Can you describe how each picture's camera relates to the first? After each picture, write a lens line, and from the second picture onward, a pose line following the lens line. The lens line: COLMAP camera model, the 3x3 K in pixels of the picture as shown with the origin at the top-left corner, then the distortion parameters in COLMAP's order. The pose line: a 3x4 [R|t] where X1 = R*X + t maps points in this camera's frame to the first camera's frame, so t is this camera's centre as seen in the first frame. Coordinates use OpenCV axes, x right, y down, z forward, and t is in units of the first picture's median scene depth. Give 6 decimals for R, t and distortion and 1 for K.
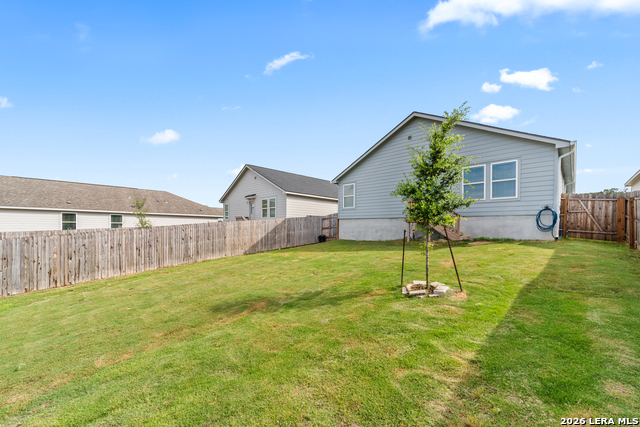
lens RADIAL K [[254.9, 0, 319.9], [0, 254.9, 227.4], [0, 0, 1]] dist [-0.001532, 0.000086]
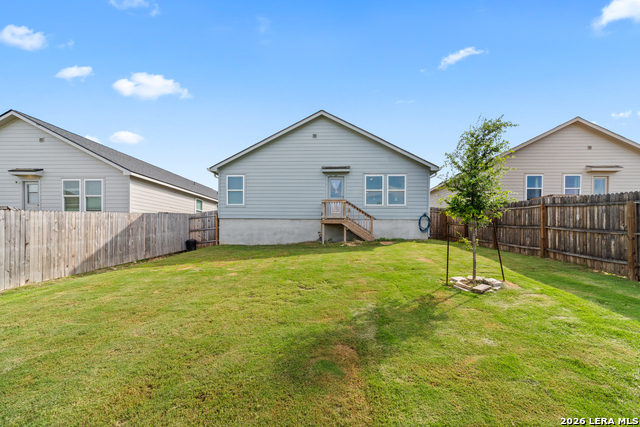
lens RADIAL K [[254.8, 0, 321.2], [0, 254.8, 239.9], [0, 0, 1]] dist [-0.007091, -0.000027]
pose [[0.735474, -0.011722, 0.677452, -0.262586], [-0.002315, 0.999801, 0.019813, 0.019056], [-0.677549, -0.016140, 0.735300, 0.252142]]
